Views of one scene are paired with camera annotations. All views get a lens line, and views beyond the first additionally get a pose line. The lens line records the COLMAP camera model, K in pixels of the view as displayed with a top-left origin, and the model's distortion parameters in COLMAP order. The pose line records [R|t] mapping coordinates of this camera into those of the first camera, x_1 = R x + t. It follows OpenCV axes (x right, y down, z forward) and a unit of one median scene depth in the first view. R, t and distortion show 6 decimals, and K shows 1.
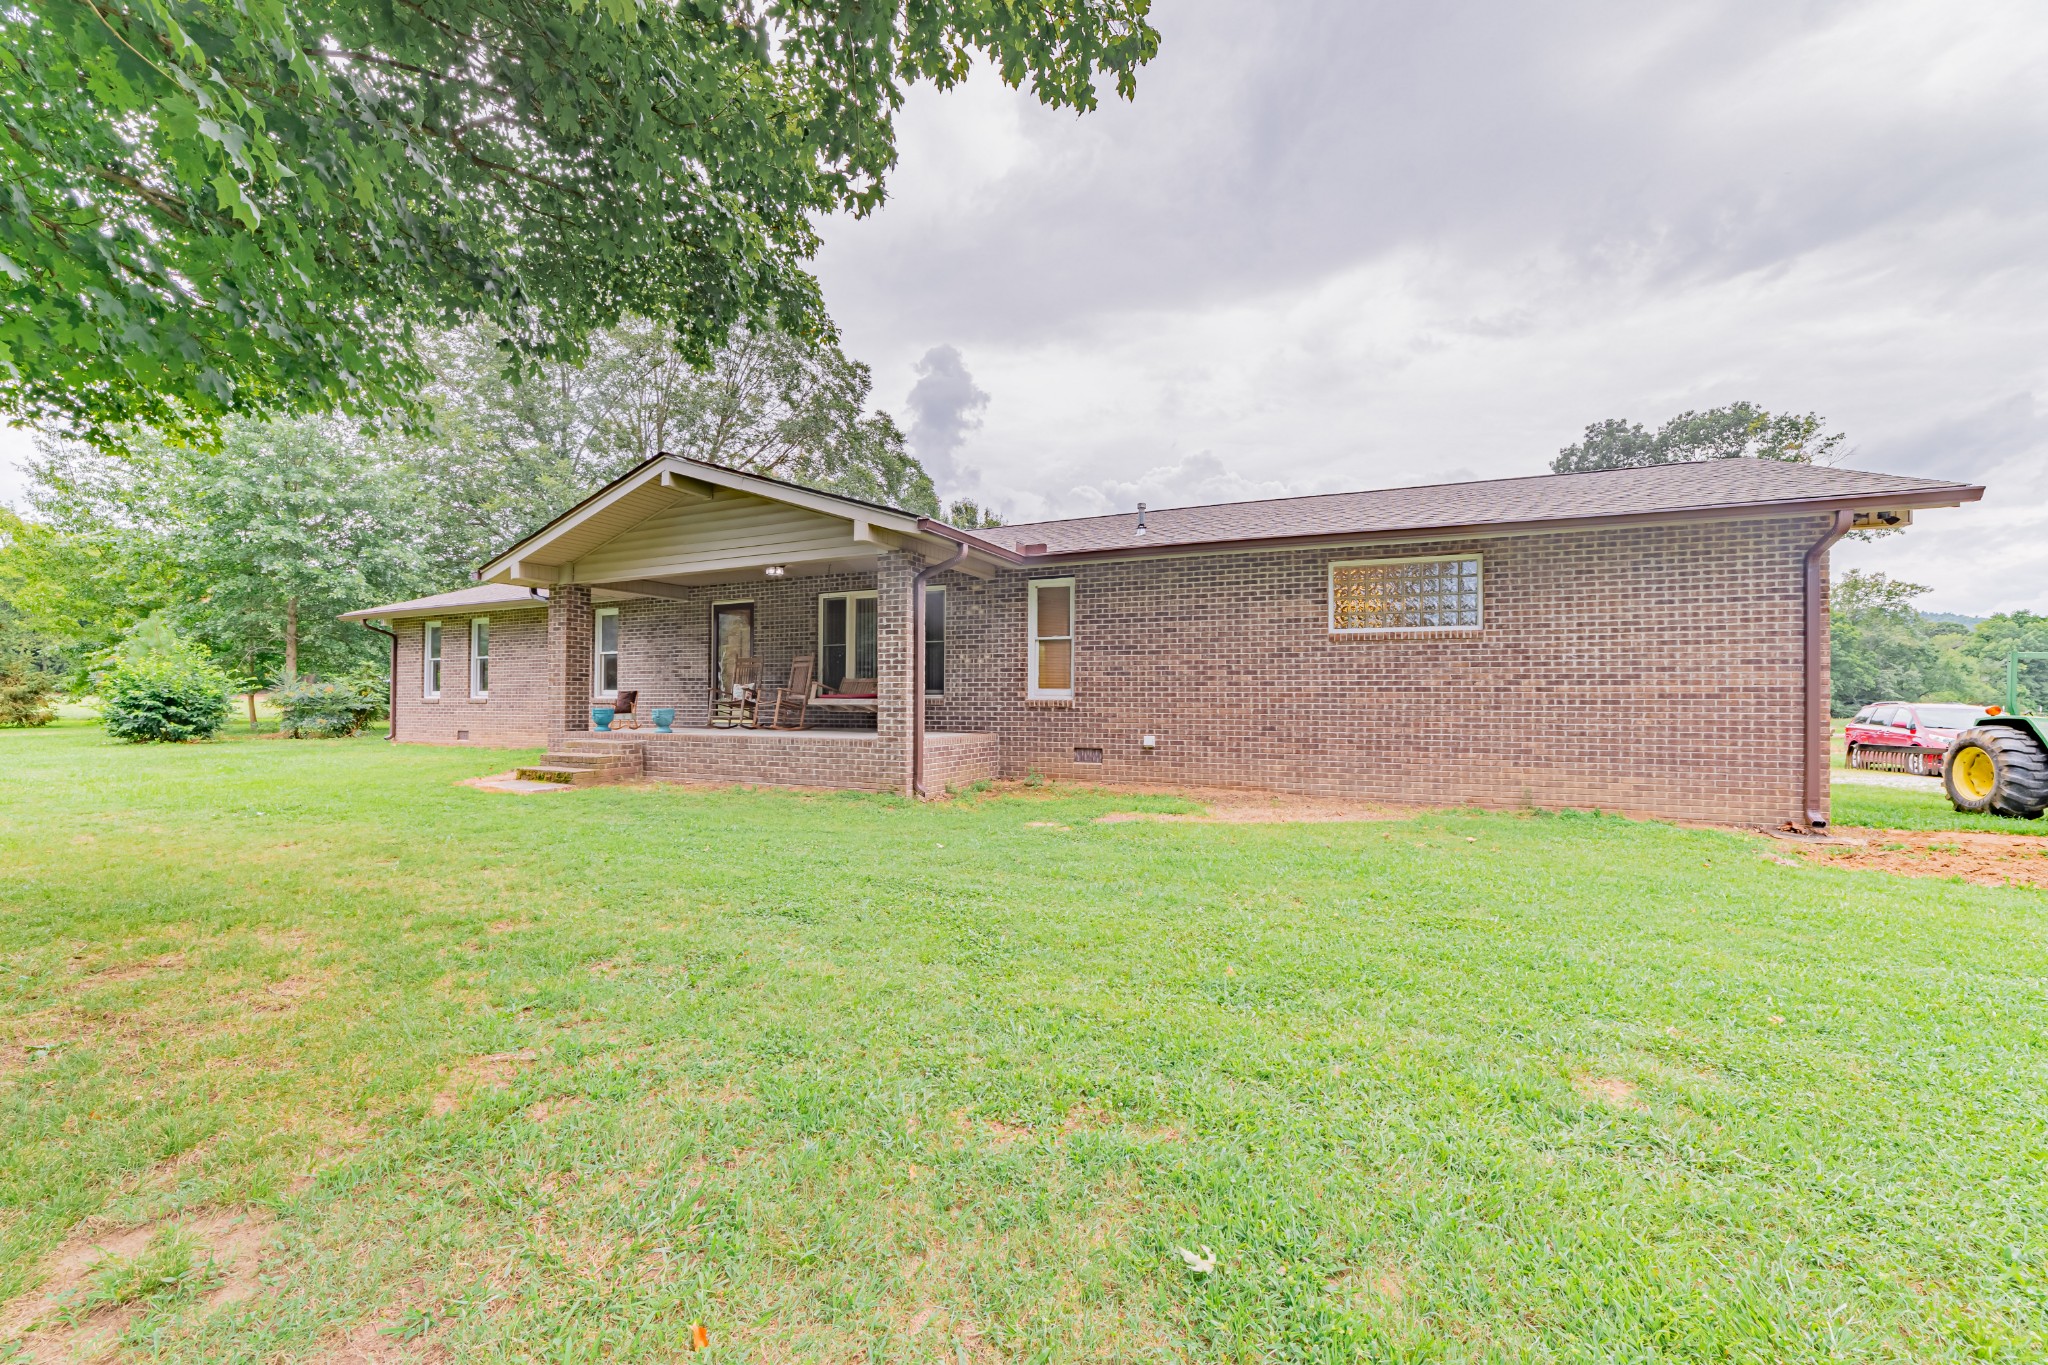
lens RADIAL K [[816.4, 0, 1024.0], [0, 816.4, 698.1], [0, 0, 1]] dist [-0.040309, 0.013760]
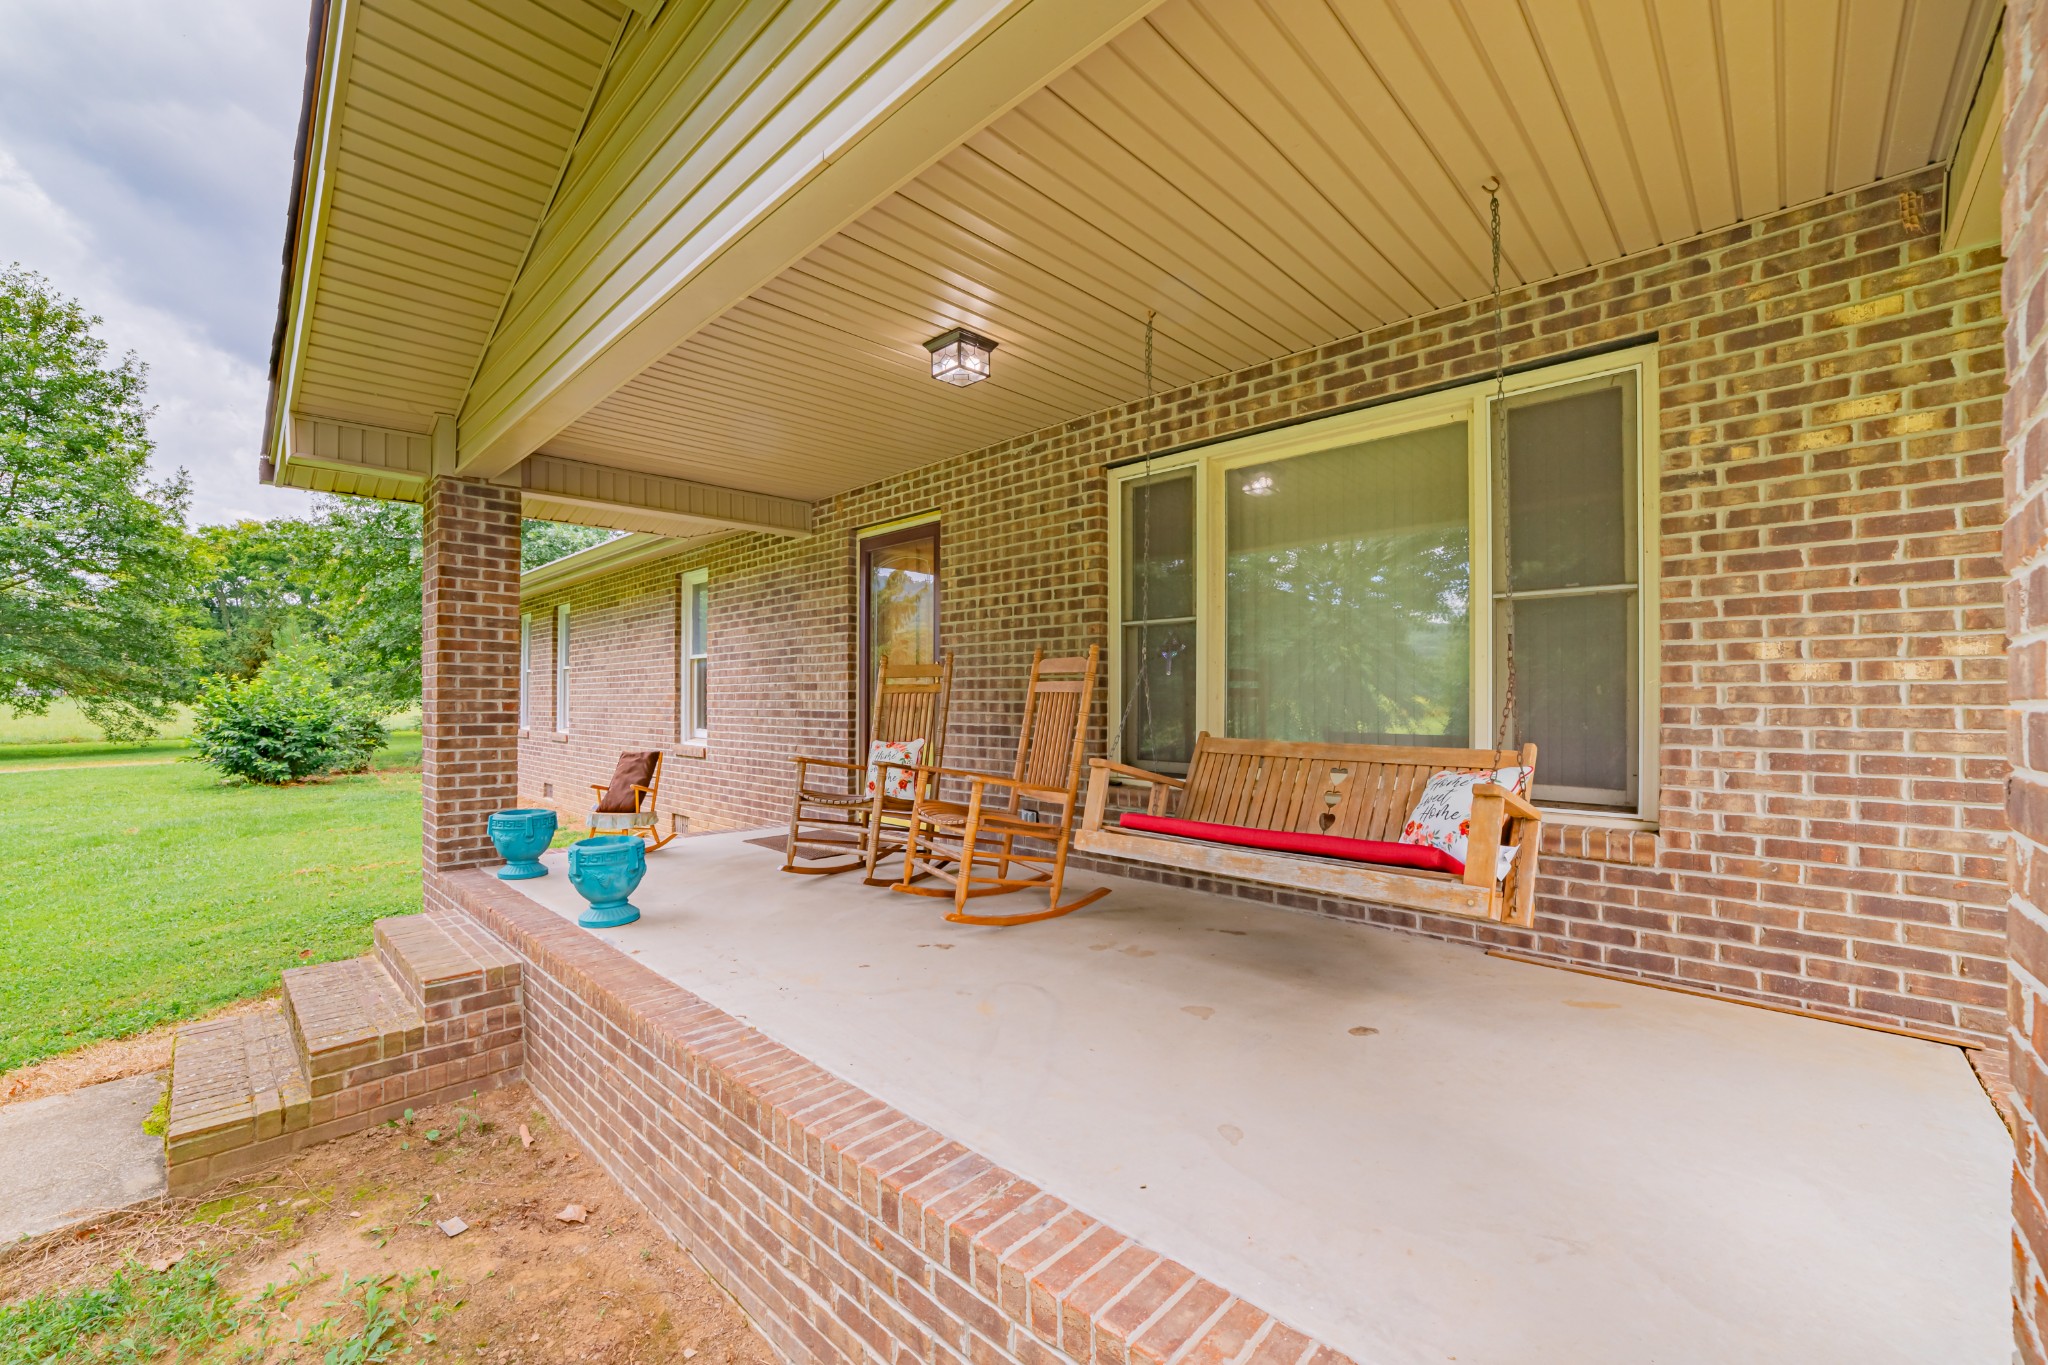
lens RADIAL K [[816.4, 0, 1024.0], [0, 816.4, 698.1], [0, 0, 1]] dist [-0.040309, 0.013760]
pose [[0.942627, -0.002043, -0.333842, -0.173020], [0.003956, 0.999979, 0.005050, -0.036335], [0.333825, -0.006081, 0.942616, 0.669952]]
